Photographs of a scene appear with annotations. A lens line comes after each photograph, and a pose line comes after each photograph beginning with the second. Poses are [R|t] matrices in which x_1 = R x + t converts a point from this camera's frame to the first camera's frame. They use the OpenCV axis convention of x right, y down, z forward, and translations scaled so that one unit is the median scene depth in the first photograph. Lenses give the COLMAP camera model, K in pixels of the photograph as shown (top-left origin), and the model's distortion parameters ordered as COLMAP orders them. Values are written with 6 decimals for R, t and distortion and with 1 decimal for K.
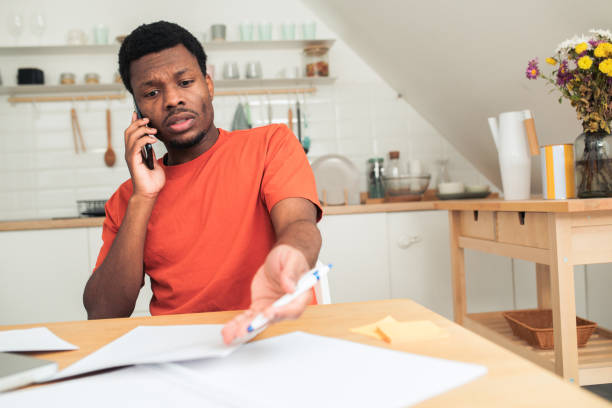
lens RADIAL K [[628.4, 0, 307.6], [0, 628.4, 224.3], [0, 0, 1]] dist [0.001879, -0.011648]
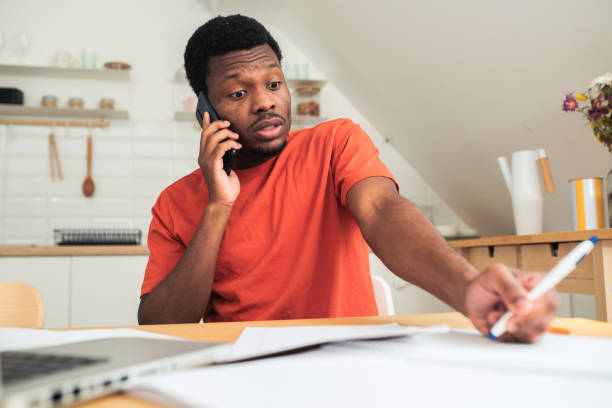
lens RADIAL K [[628.4, 0, 307.6], [0, 628.4, 224.3], [0, 0, 1]] dist [0.001879, -0.011648]
pose [[0.992517, 0.038075, 0.116020, -0.098197], [-0.026562, 0.994711, -0.099215, 0.035160], [-0.119184, 0.095390, 0.988279, 0.035333]]
